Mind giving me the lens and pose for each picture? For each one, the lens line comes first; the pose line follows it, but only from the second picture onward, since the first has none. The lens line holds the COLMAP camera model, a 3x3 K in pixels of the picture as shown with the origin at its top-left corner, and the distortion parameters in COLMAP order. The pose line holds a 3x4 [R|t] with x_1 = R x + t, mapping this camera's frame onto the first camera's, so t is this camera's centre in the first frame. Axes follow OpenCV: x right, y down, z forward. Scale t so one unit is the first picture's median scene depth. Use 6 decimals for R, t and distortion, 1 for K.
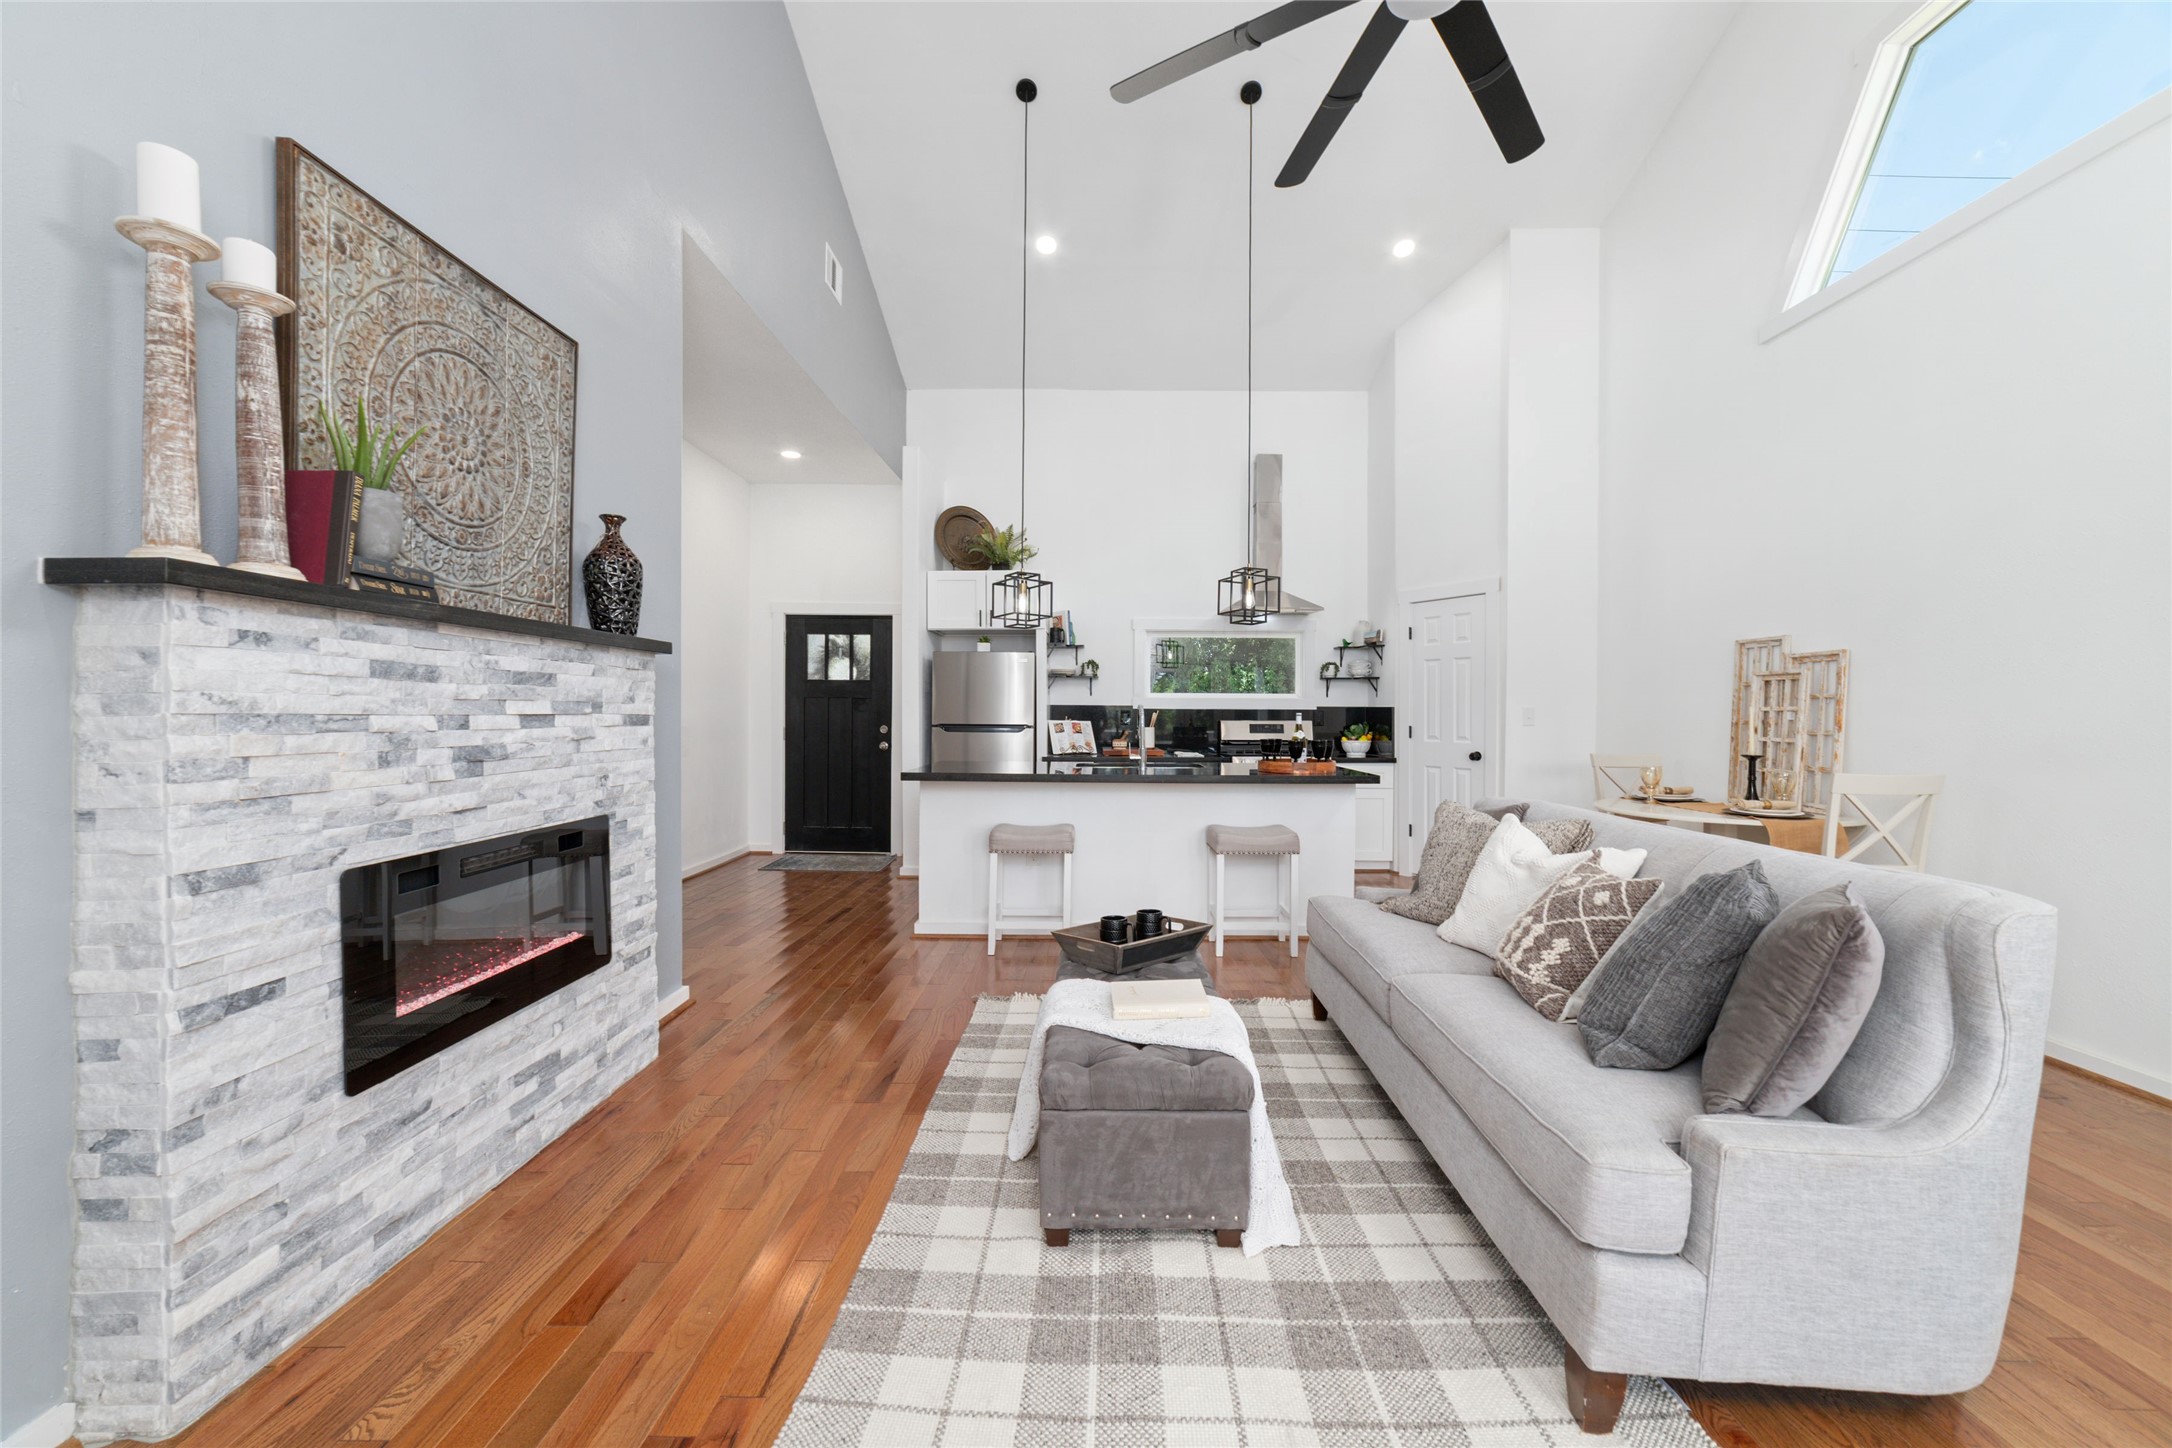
lens RADIAL K [[832.5, 0, 1090.6], [0, 832.5, 719.0], [0, 0, 1]] dist [-0.028587, 0.012344]
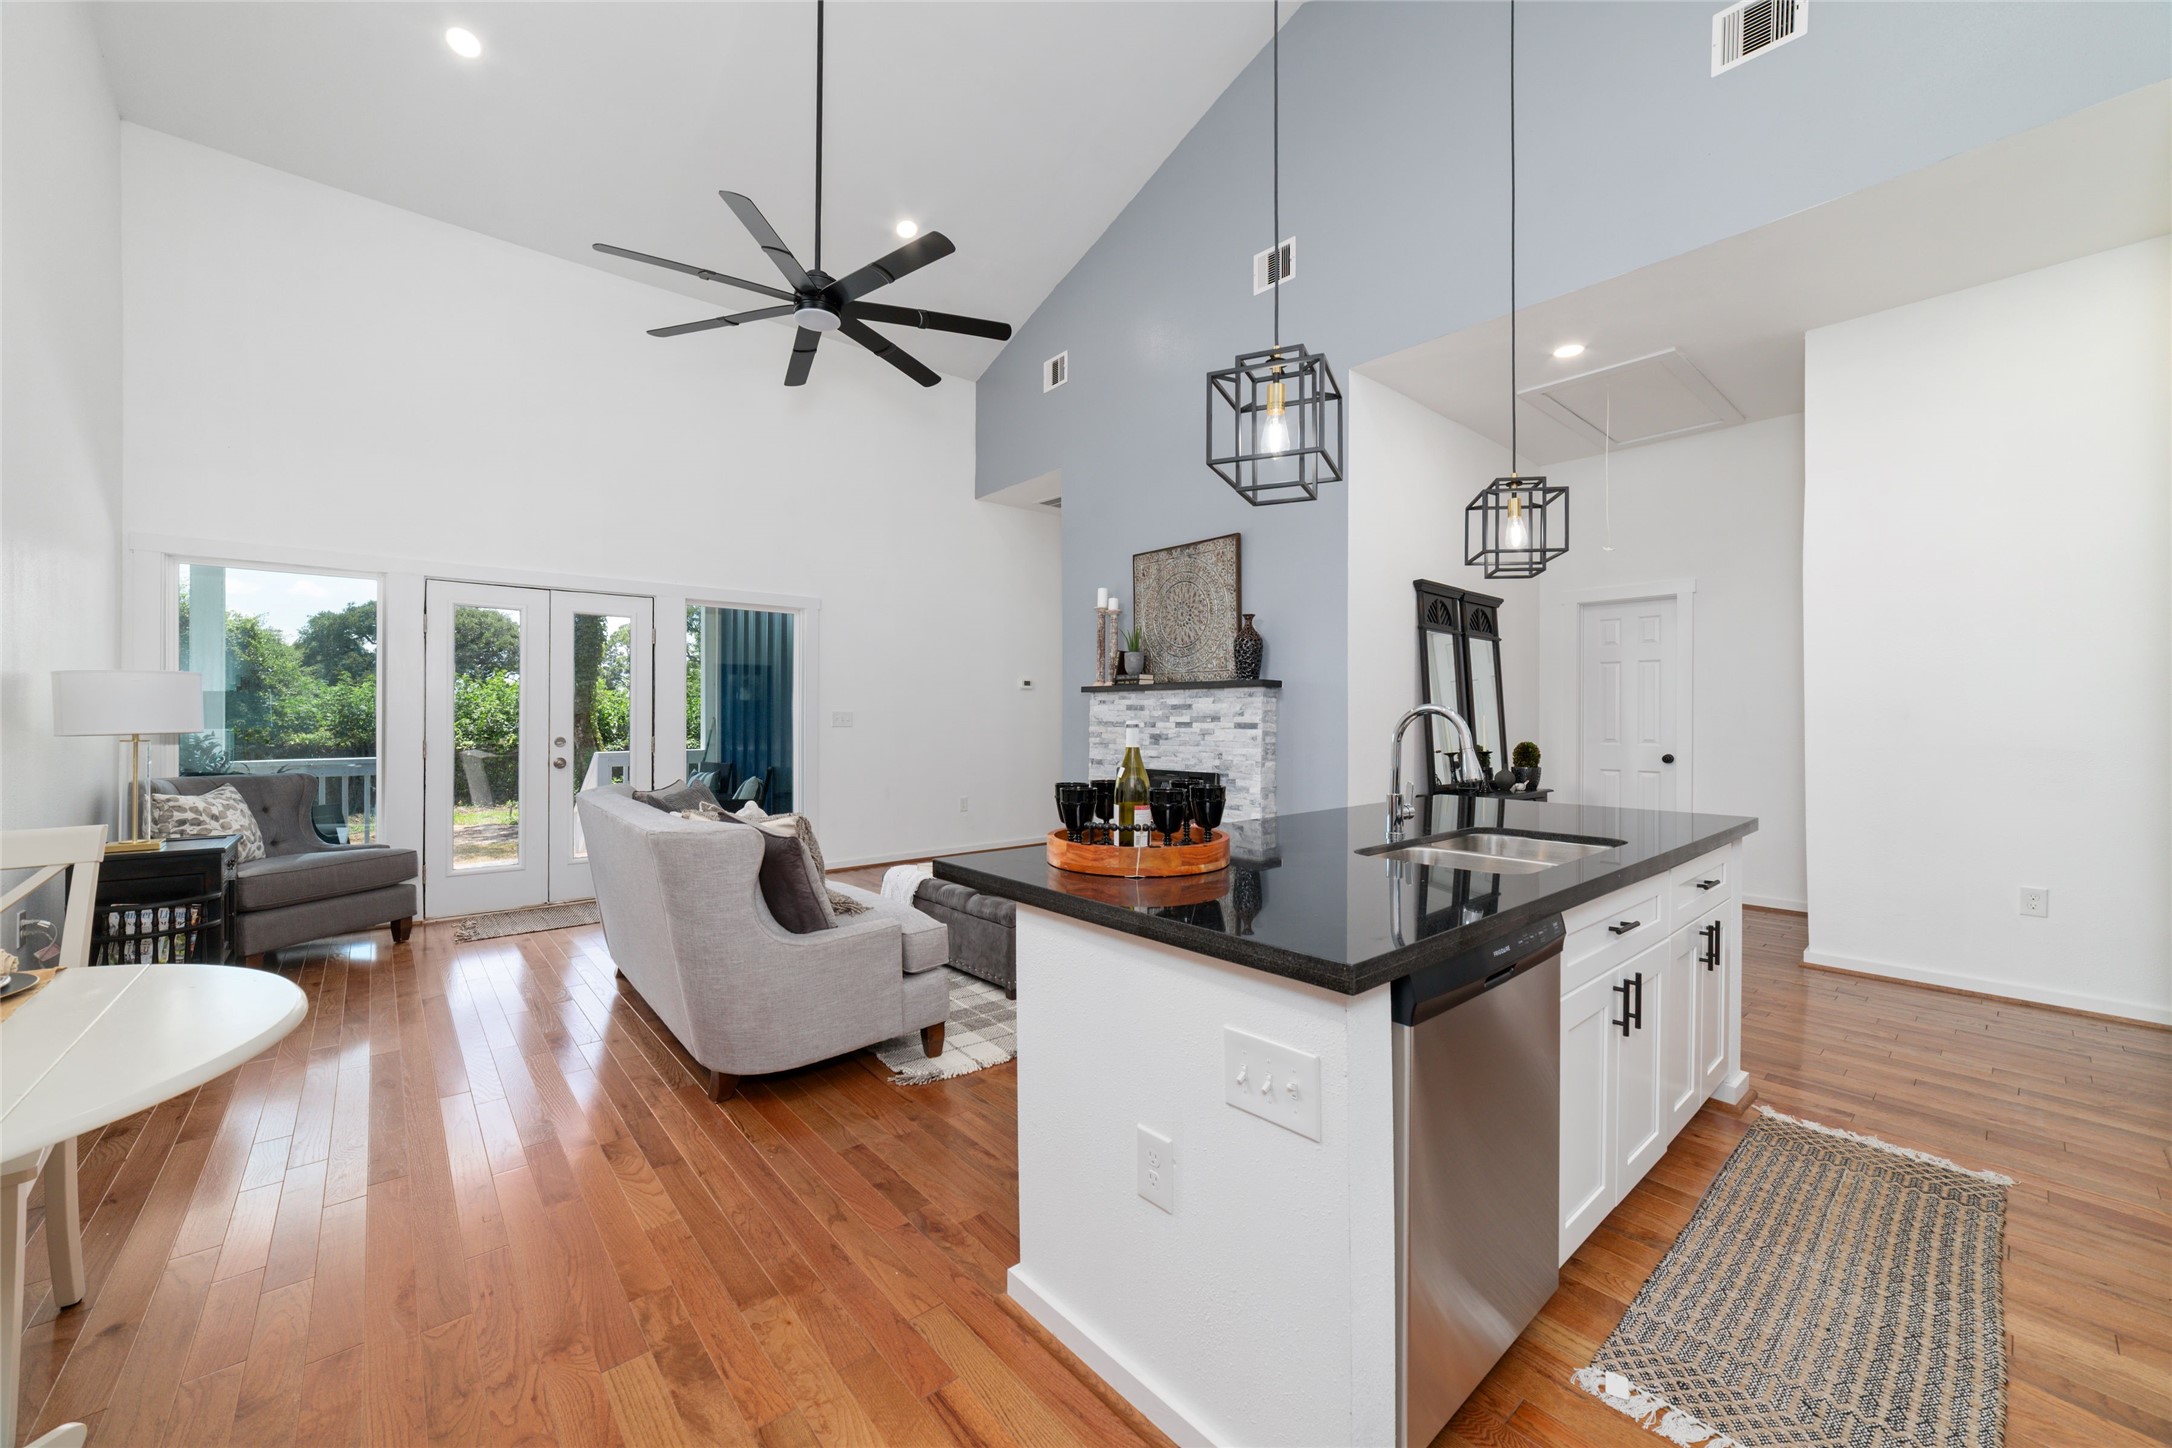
lens RADIAL K [[832.5, 0, 1090.6], [0, 832.5, 719.0], [0, 0, 1]] dist [-0.028587, 0.012344]
pose [[-0.749560, -0.005858, -0.661911, 0.863437], [-0.009746, 0.999950, 0.002187, -0.013499], [0.661865, 0.008090, -0.749579, 2.058918]]
